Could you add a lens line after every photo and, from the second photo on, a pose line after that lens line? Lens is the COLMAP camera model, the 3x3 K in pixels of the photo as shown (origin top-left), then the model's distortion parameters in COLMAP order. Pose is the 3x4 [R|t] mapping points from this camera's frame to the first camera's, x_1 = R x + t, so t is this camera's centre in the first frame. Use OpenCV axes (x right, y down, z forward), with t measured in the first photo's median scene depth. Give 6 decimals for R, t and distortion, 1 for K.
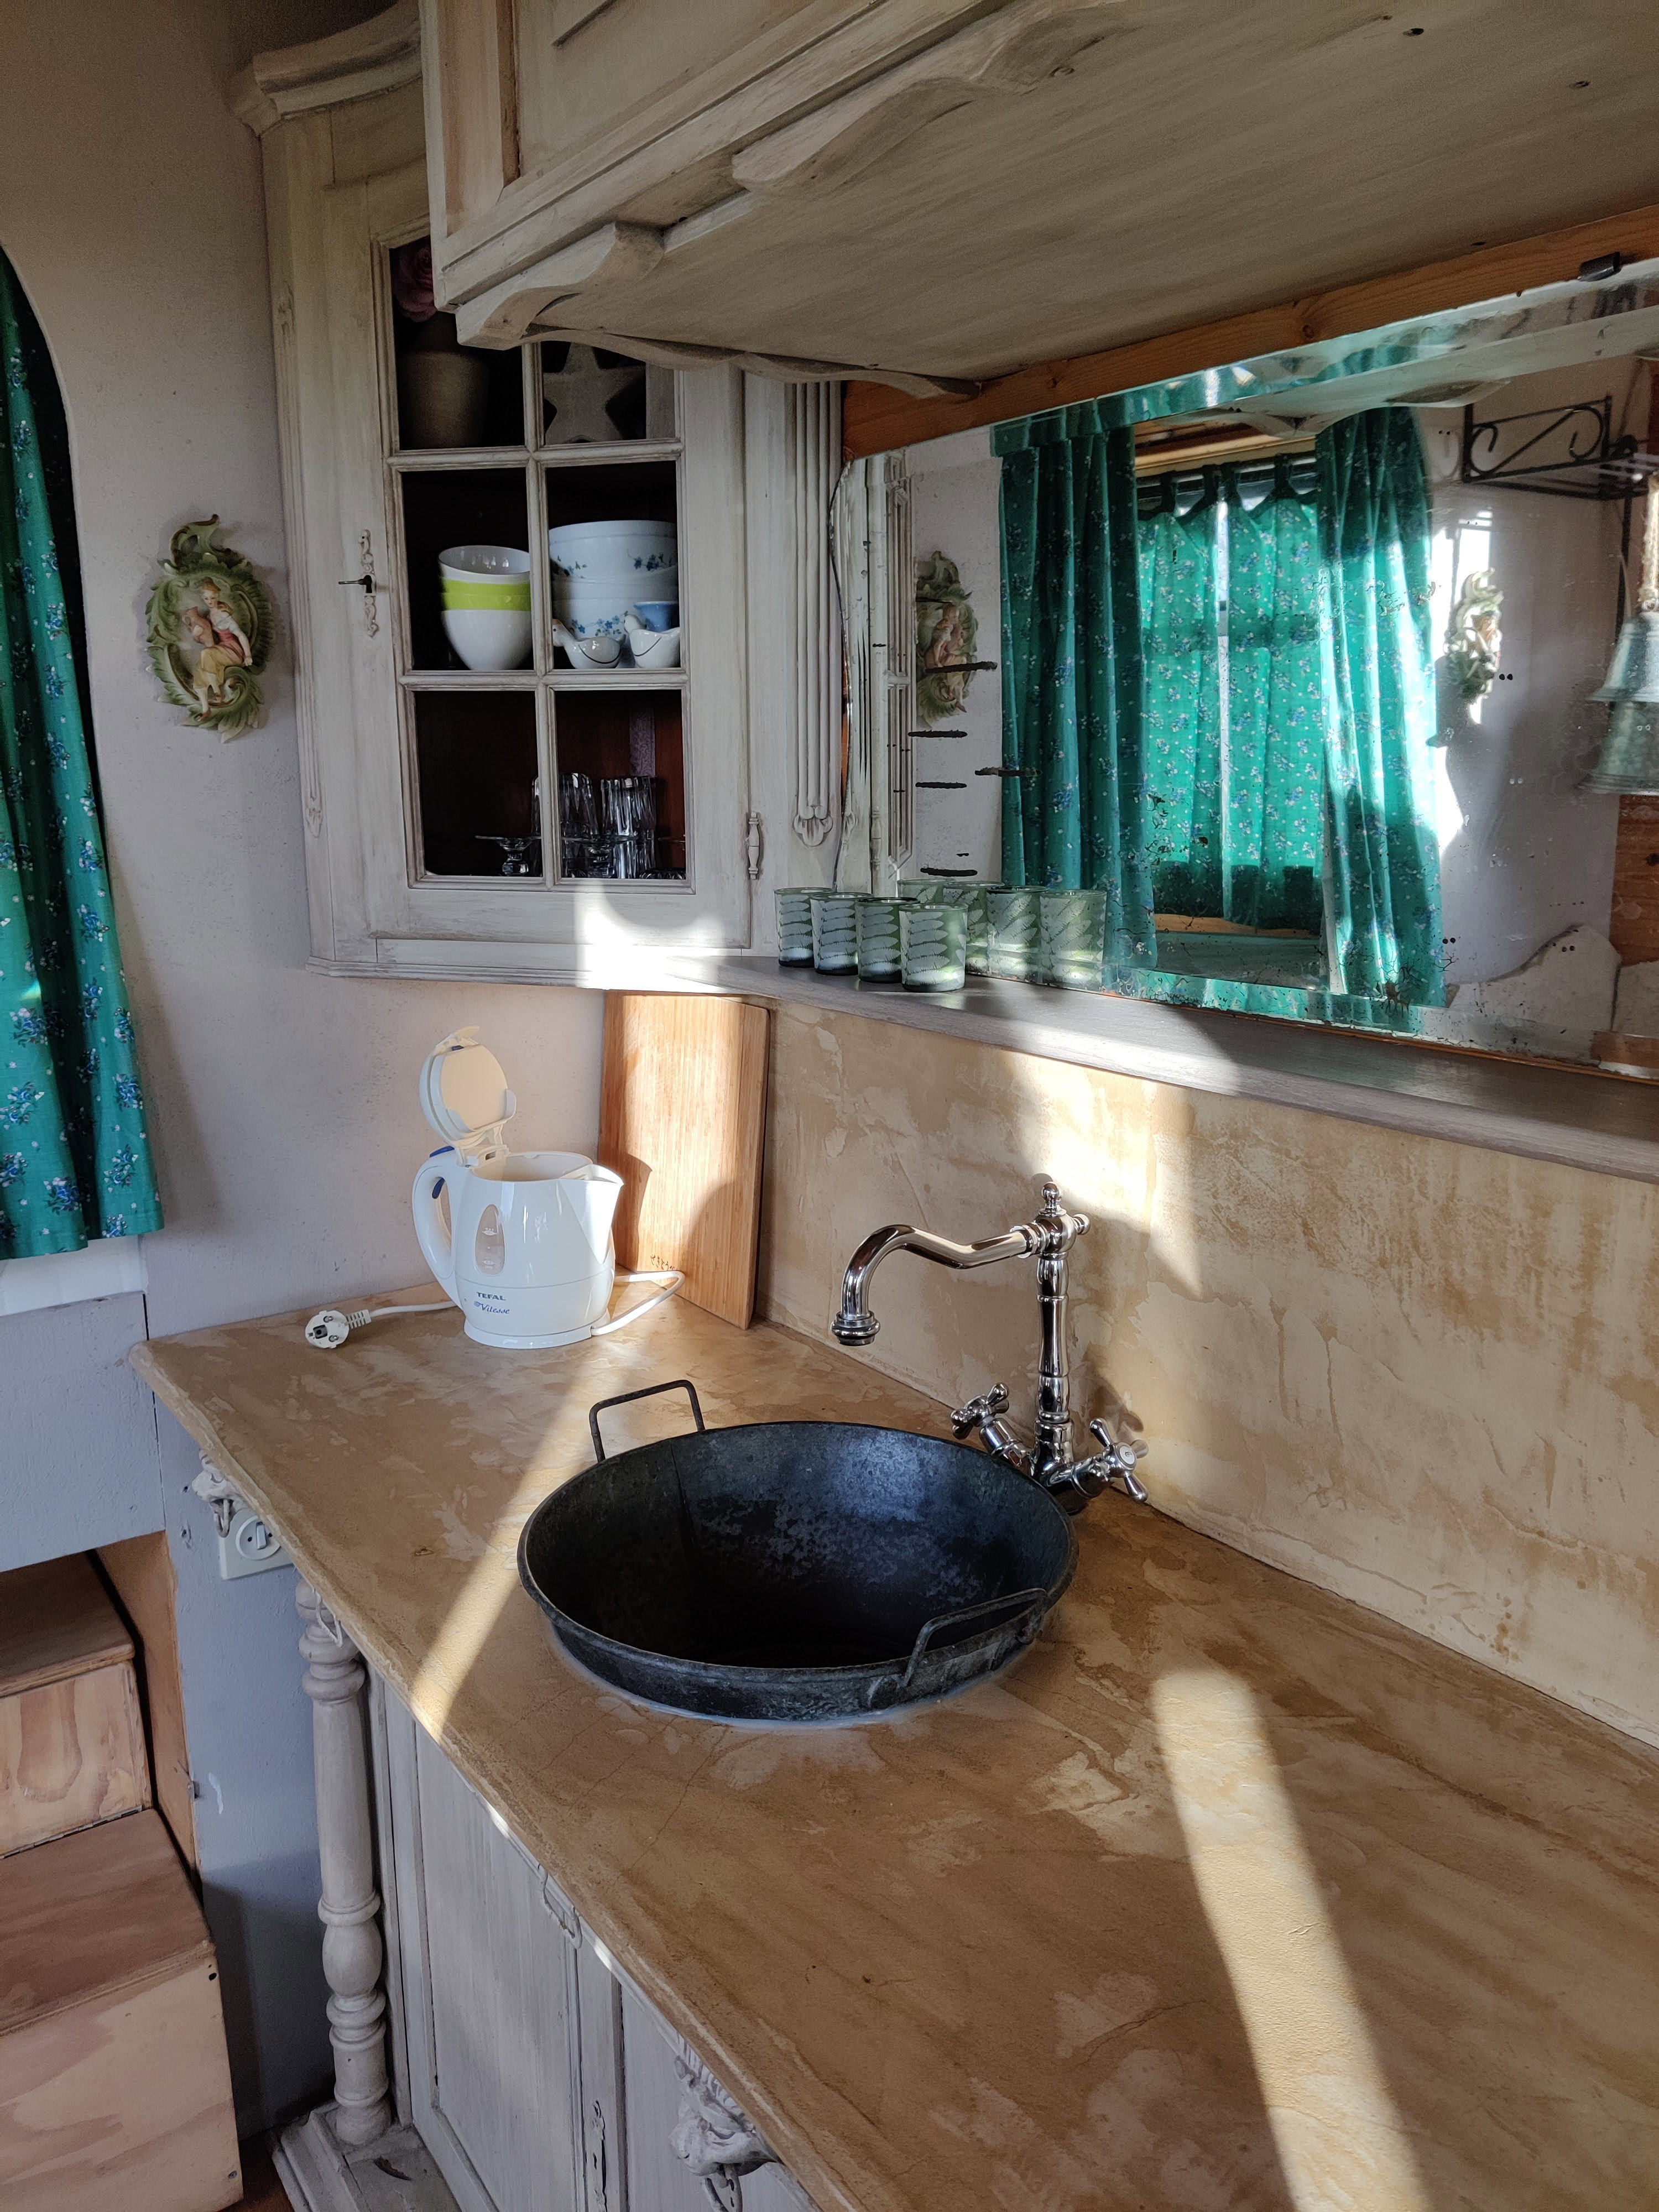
lens RADIAL K [[1693.4, 0, 830.8], [0, 1693.4, 1106.9], [0, 0, 1]] dist [0.054669, -0.011472]
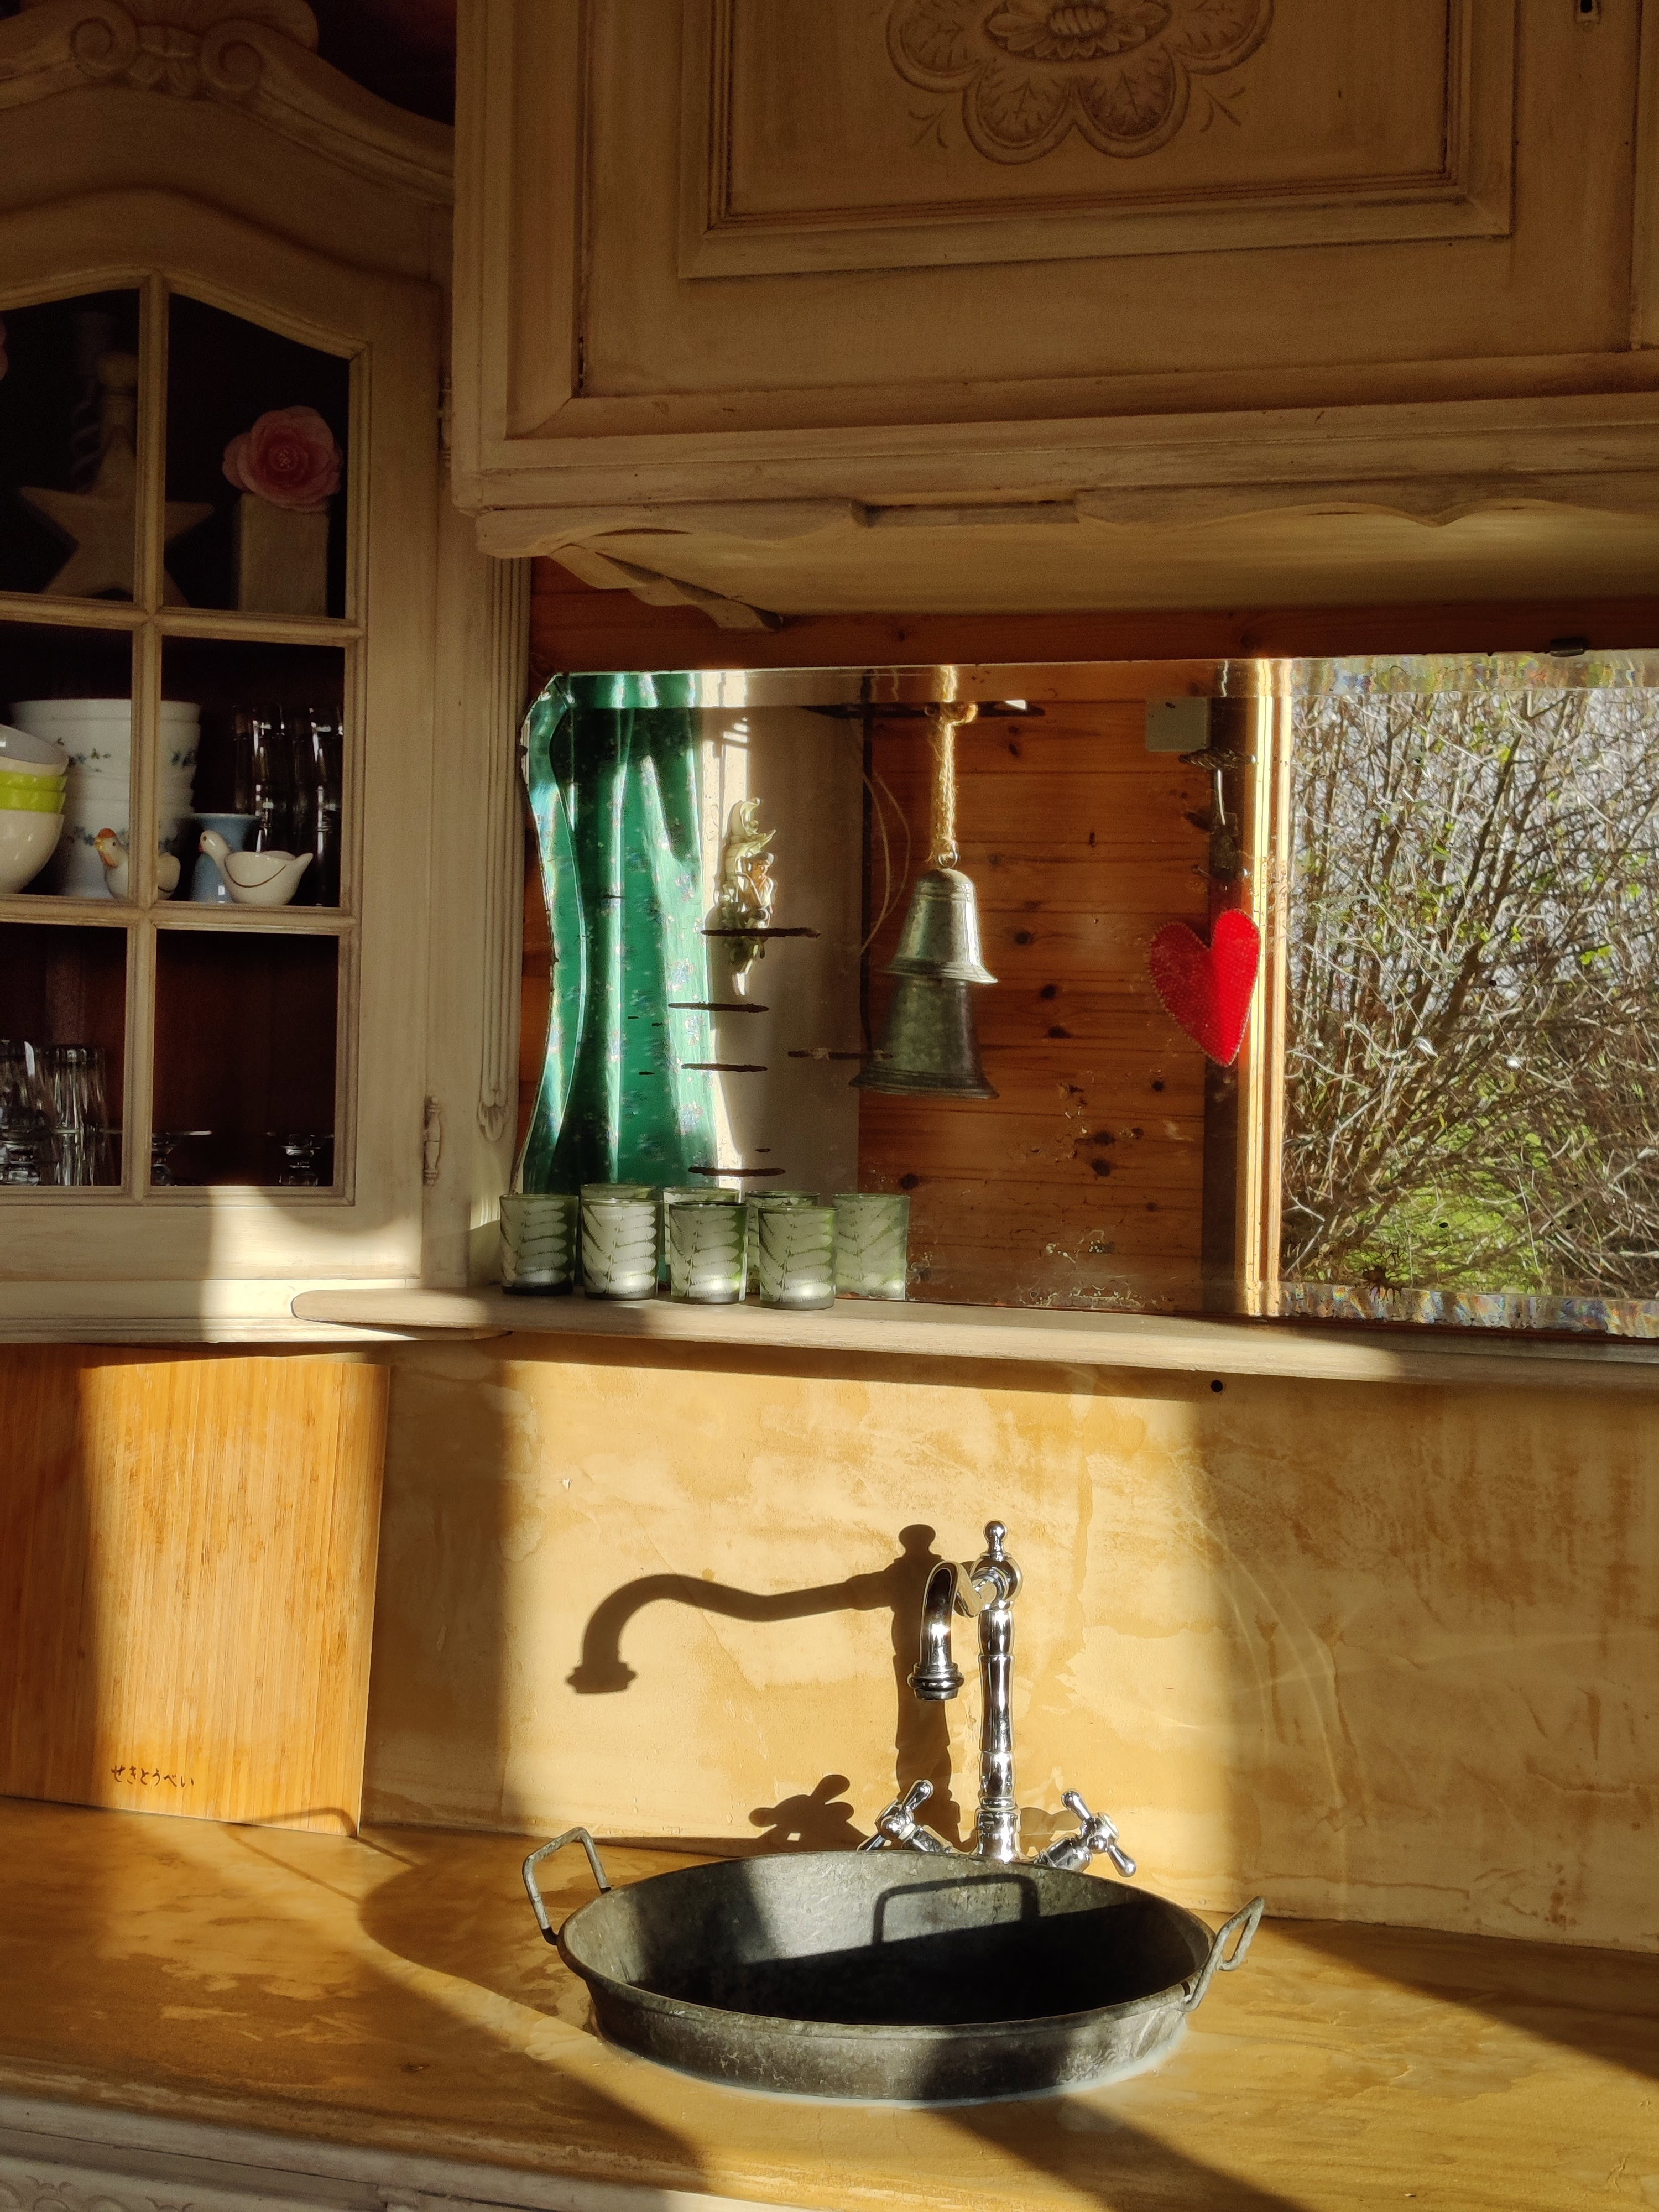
lens RADIAL K [[3471.2, 0, 829.1], [0, 3471.2, 1101.5], [0, 0, 1]] dist [0.145066, 0.000000]
pose [[0.800274, 0.010669, 0.599540, -1.171659], [0.096557, 0.984501, -0.146405, 0.100675], [-0.591810, 0.175054, 0.786840, -0.452798]]
